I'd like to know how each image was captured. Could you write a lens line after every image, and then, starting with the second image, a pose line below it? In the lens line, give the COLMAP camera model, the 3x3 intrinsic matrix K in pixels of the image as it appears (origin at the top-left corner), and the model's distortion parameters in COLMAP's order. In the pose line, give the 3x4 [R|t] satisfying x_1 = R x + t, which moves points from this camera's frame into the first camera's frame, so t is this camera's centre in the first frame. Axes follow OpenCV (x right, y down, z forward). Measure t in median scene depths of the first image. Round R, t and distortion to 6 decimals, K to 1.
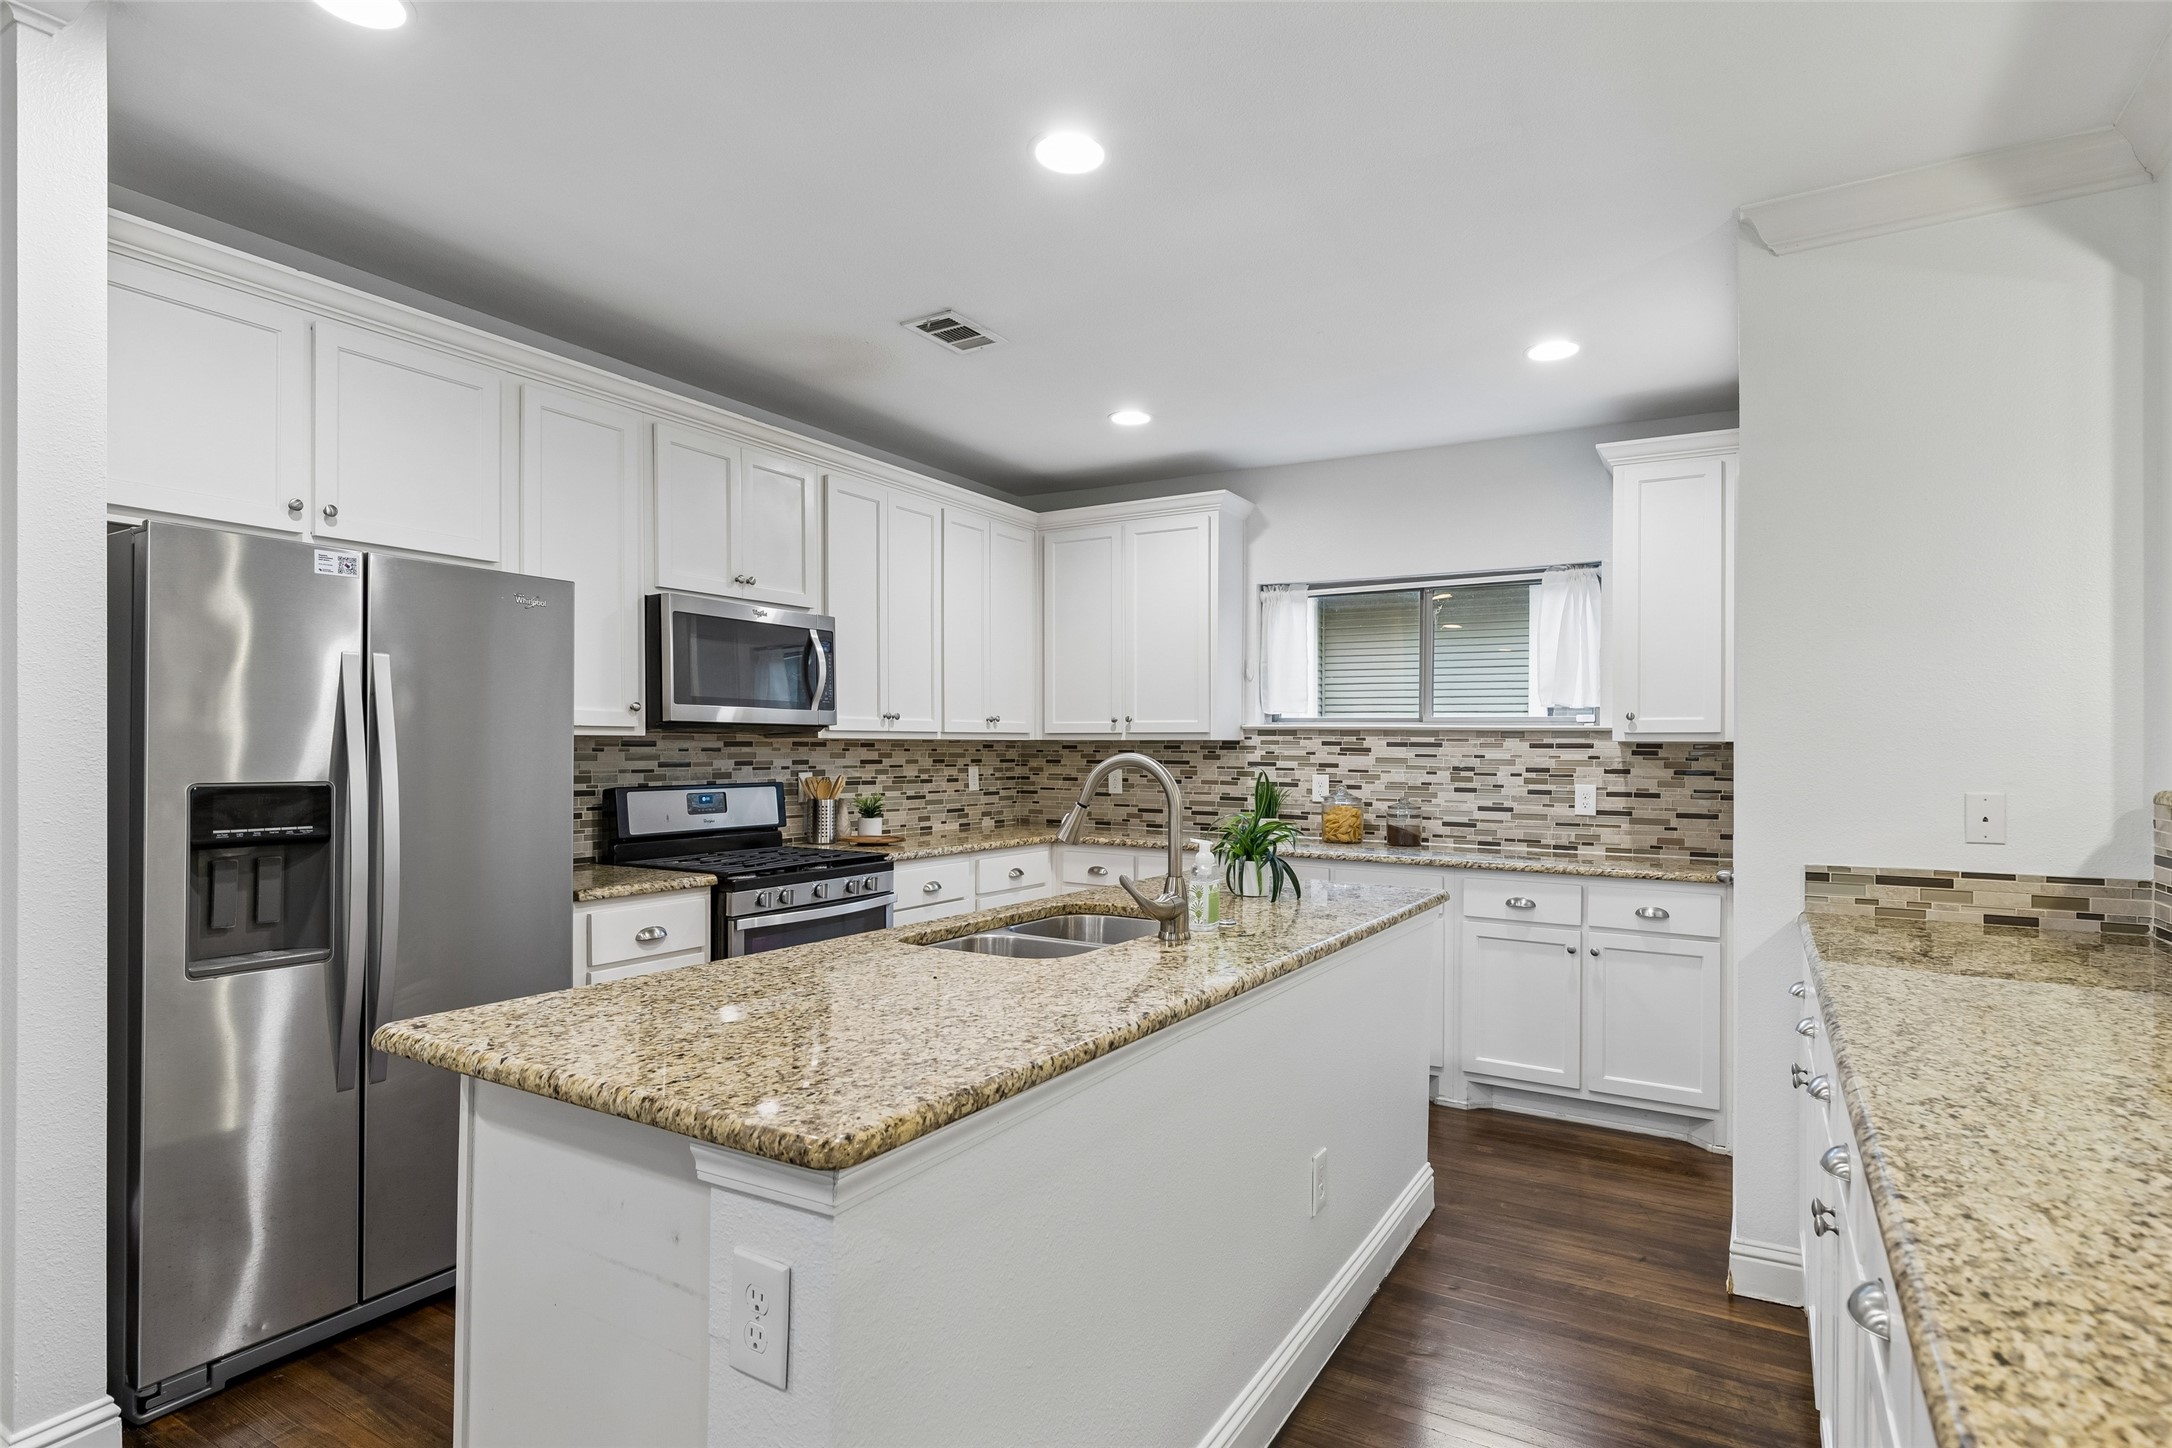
lens RADIAL K [[1100.1, 0, 1076.6], [0, 1100.1, 744.9], [0, 0, 1]] dist [-0.014559, 0.000629]
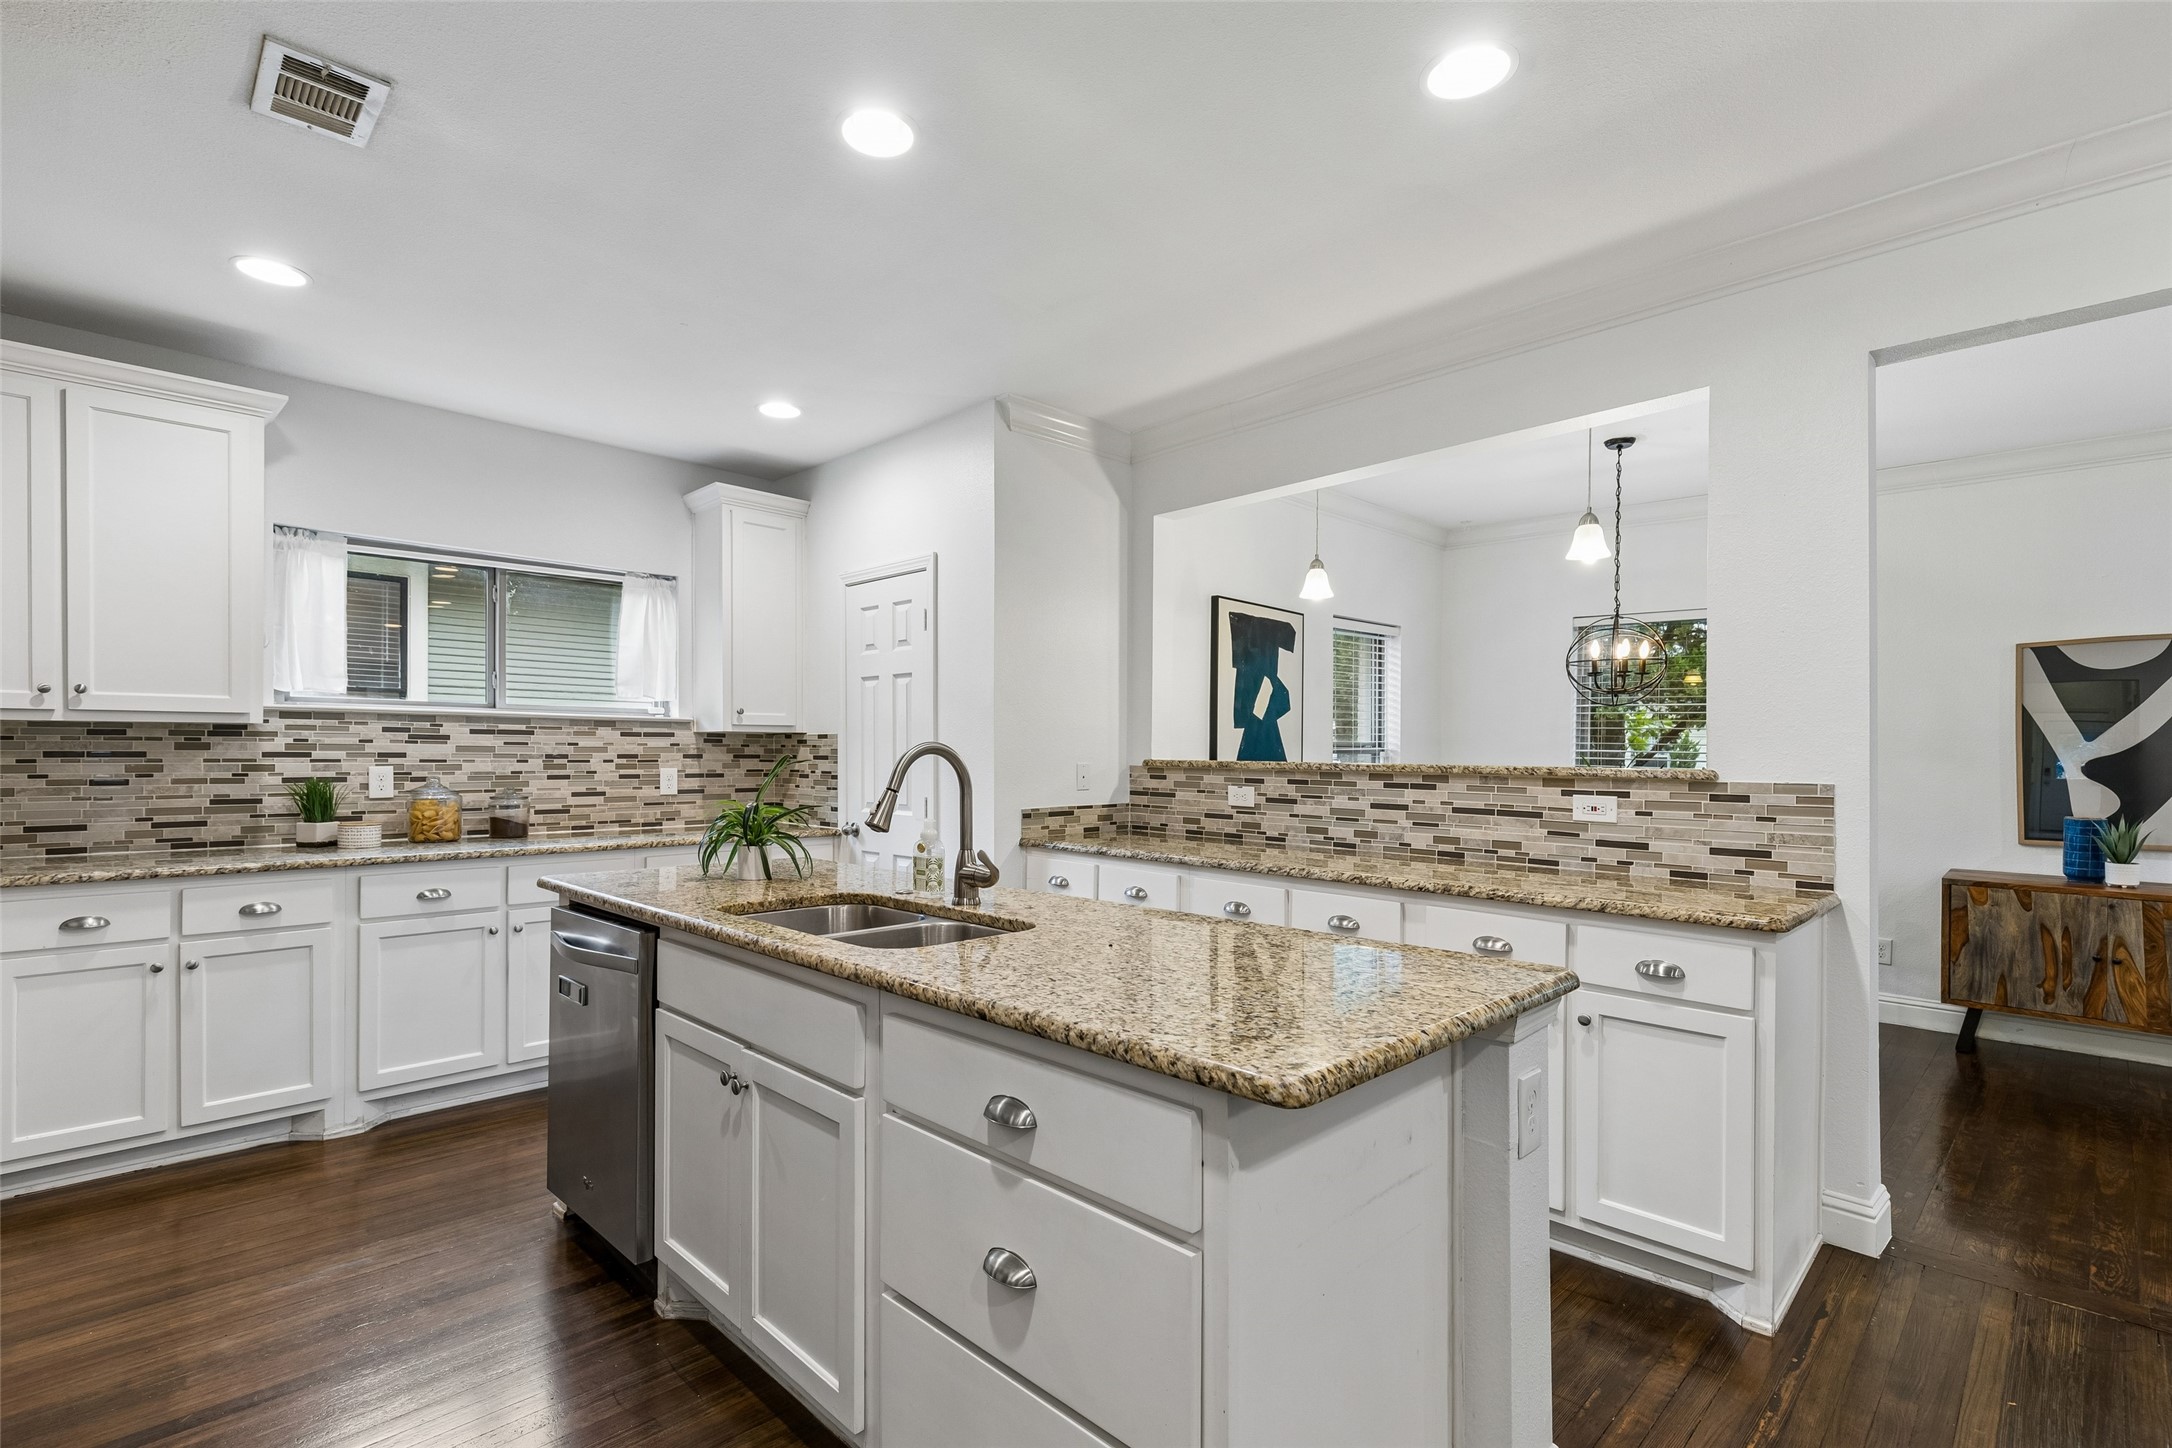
lens RADIAL K [[997.0, 0, 1088.1], [0, 997.0, 730.0], [0, 0, 1]] dist [0.008365, 0.000640]
pose [[0.239728, 0.011273, 0.970775, -0.429391], [-0.007758, 0.999923, -0.009696, 0.002656], [-0.970809, -0.005207, 0.239797, 0.305116]]
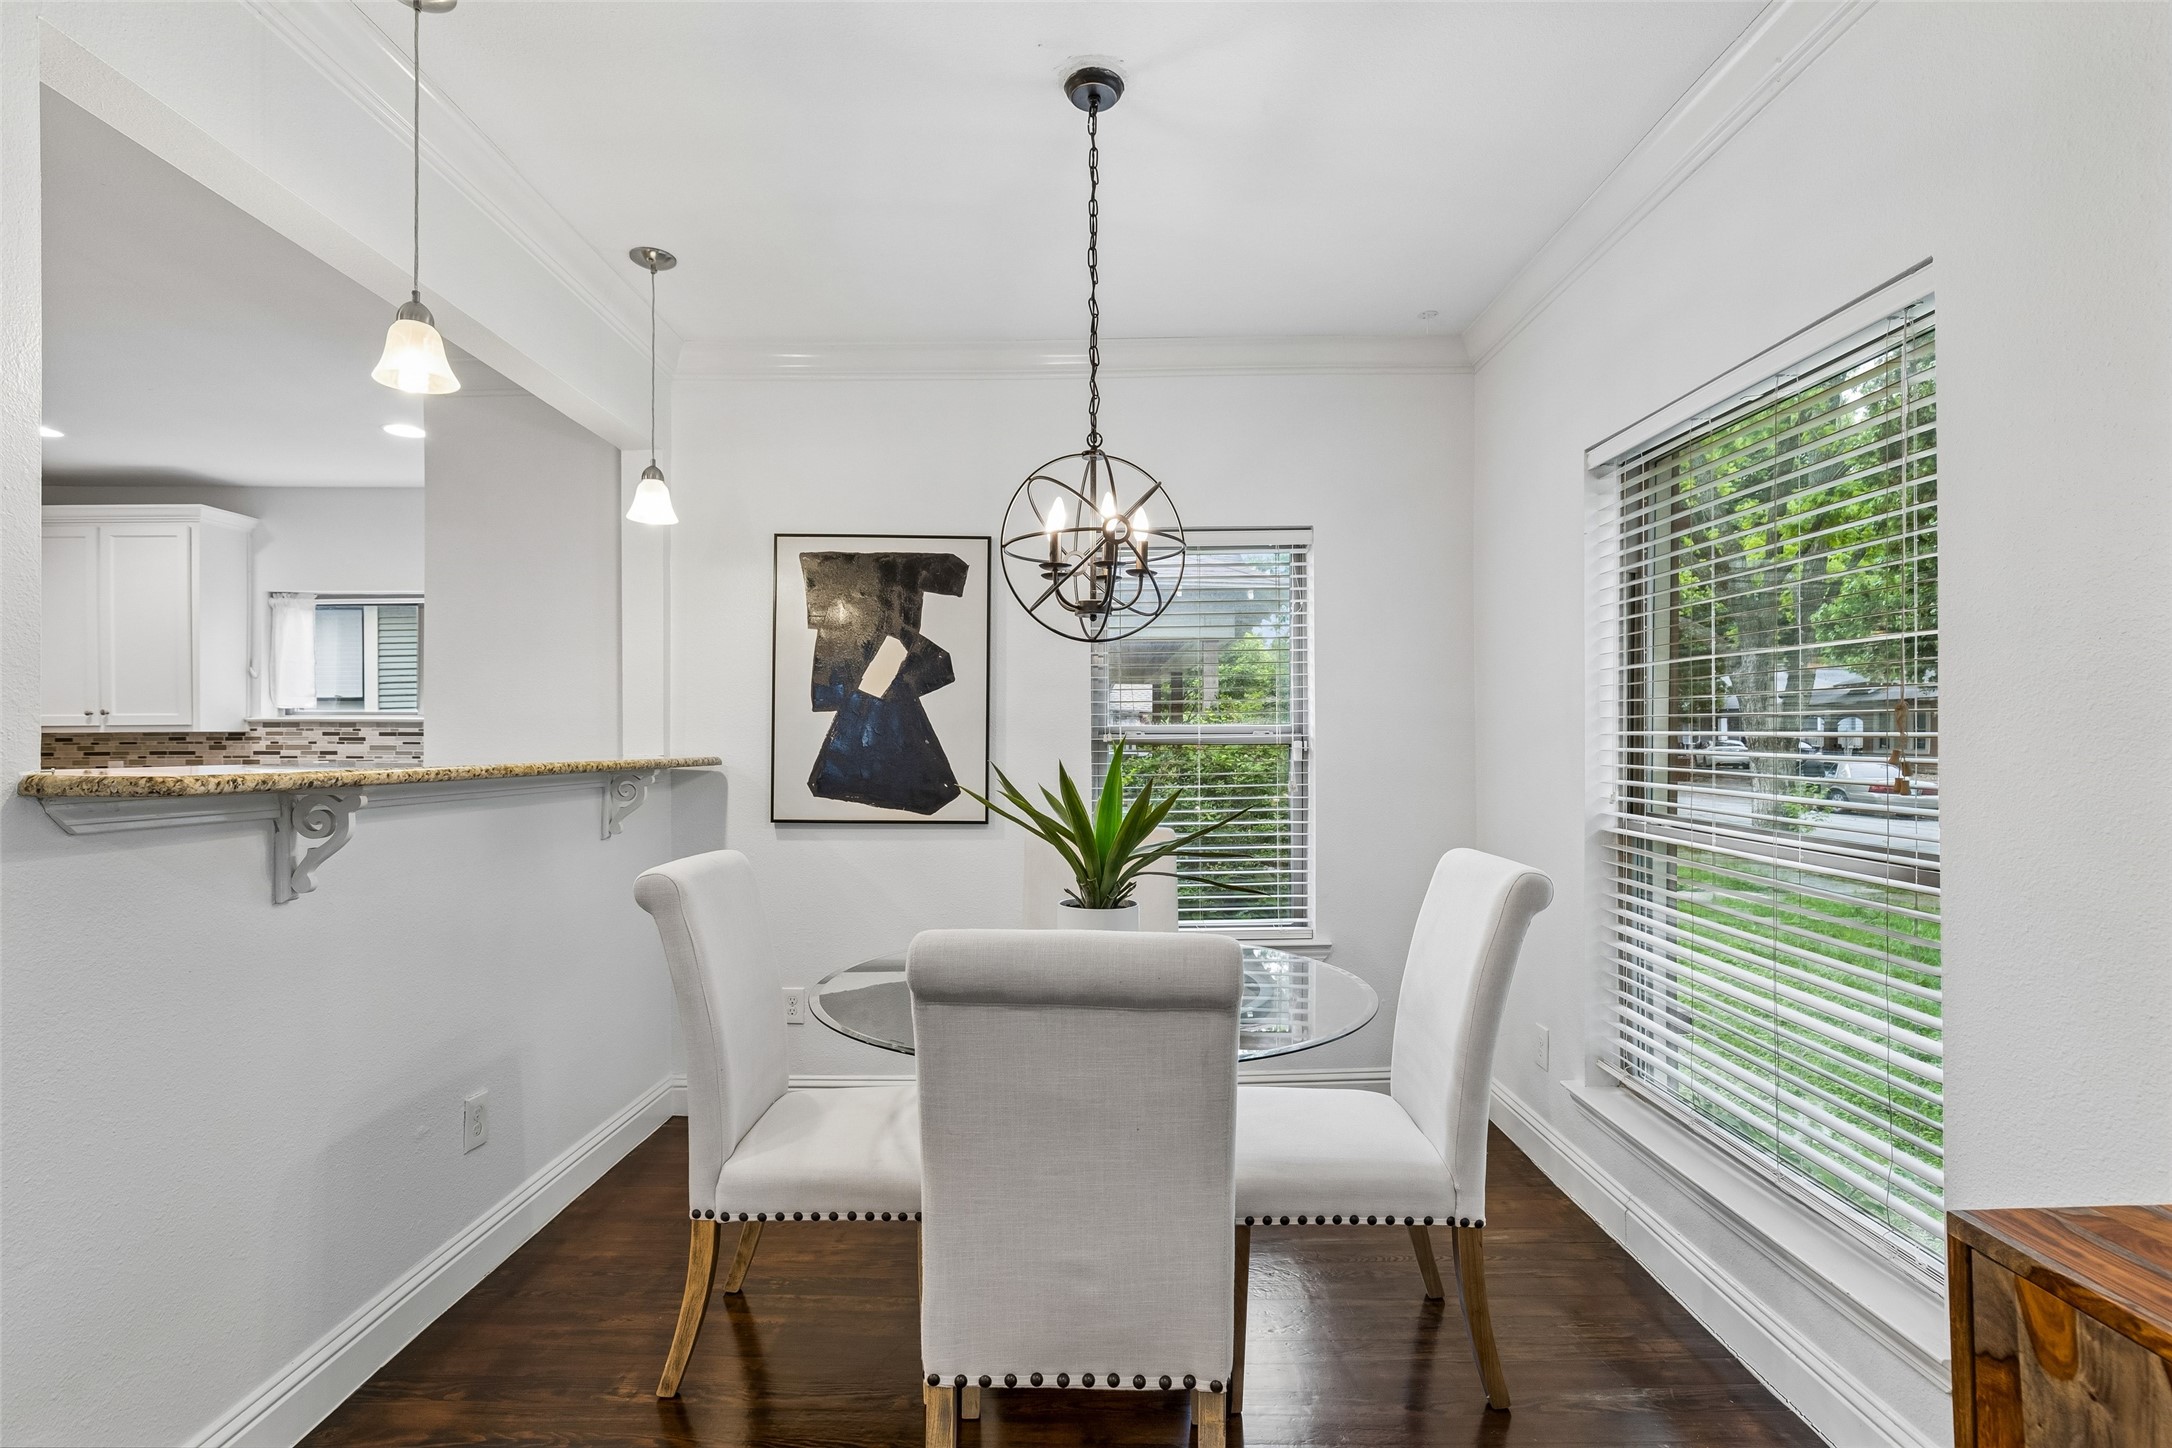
lens RADIAL K [[1025.2, 0, 1081.9], [0, 1025.2, 728.6], [0, 0, 1]] dist [0.000569, -0.001031]
pose [[0.855401, -0.004463, 0.517948, 0.373576], [0.009688, 0.999926, -0.007385, 0.009464], [-0.517876, 0.011335, 0.855380, -0.351431]]
